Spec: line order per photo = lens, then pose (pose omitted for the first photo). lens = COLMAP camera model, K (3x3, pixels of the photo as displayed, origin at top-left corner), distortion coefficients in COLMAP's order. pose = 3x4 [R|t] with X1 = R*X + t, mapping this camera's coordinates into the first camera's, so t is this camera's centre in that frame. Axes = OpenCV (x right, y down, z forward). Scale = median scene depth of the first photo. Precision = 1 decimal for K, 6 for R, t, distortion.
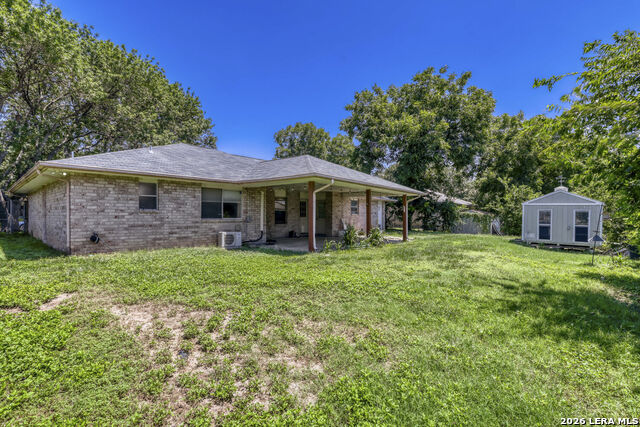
lens RADIAL K [[292.1, 0, 316.6], [0, 292.1, 214.3], [0, 0, 1]] dist [-0.023041, -0.000043]
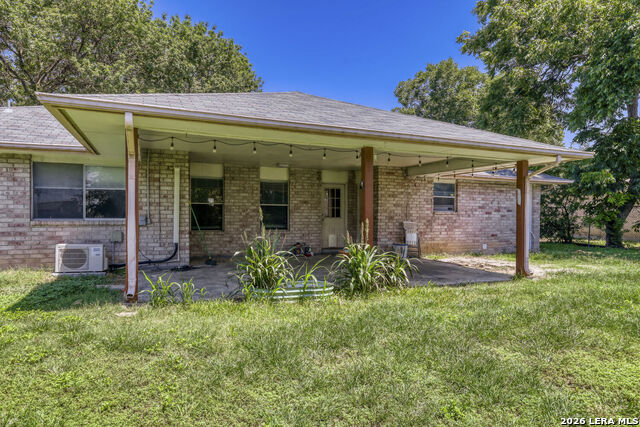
lens RADIAL K [[407.9, 0, 323.3], [0, 407.9, 215.0], [0, 0, 1]] dist [-0.001516, 0.000203]
pose [[0.894690, -0.003154, -0.446677, 0.370456], [0.002358, 0.999994, -0.002338, 0.008597], [0.446682, 0.001039, 0.894692, 0.458921]]
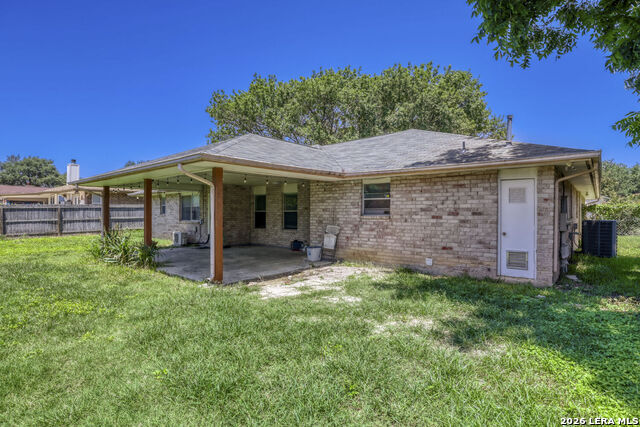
lens RADIAL K [[331.2, 0, 322.3], [0, 331.2, 215.0], [0, 0, 1]] dist [-0.003054, -0.000263]
pose [[0.003987, -0.003707, -0.999985, 0.901157], [0.003443, 0.999987, -0.003693, -0.000226], [0.999986, -0.003428, 0.004000, 1.359786]]
